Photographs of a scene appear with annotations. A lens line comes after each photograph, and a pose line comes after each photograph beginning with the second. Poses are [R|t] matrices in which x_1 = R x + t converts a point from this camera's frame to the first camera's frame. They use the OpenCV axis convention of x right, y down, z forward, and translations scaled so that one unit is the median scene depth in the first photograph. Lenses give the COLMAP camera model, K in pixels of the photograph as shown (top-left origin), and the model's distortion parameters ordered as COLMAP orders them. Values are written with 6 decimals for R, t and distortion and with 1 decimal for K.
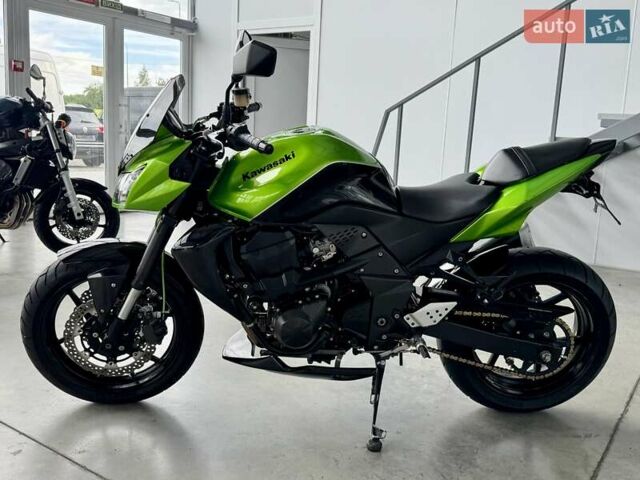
lens RADIAL K [[629.8, 0, 320.0], [0, 629.8, 240.0], [0, 0, 1]] dist [0.041021, -0.025804]
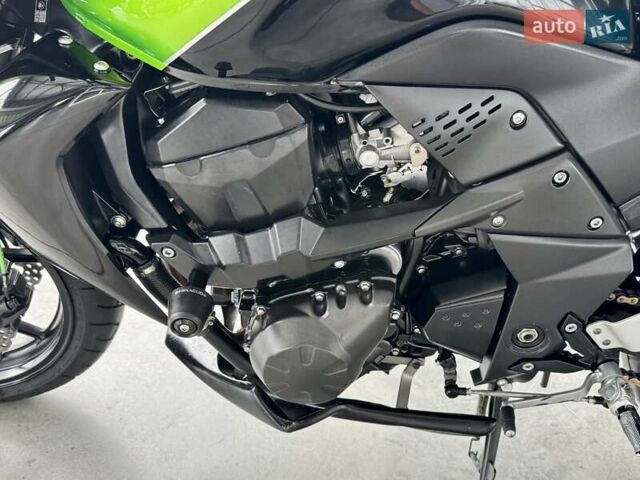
lens RADIAL K [[629.8, 0, 320.0], [0, 629.8, 240.0], [0, 0, 1]] dist [0.041021, -0.025804]
pose [[0.995853, 0.053634, -0.073480, -0.005141], [-0.027828, 0.948603, 0.315244, -0.047398], [0.086611, -0.311892, 0.946162, 0.634512]]
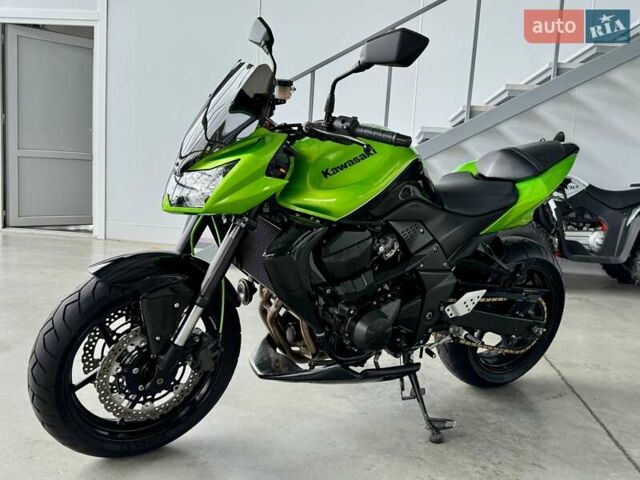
lens RADIAL K [[629.8, 0, 320.0], [0, 629.8, 240.0], [0, 0, 1]] dist [0.041021, -0.025804]
pose [[0.885261, -0.053224, 0.462039, -0.525115], [0.064591, 0.997873, -0.008808, 0.004988], [-0.460587, 0.037641, 0.886816, 0.169061]]
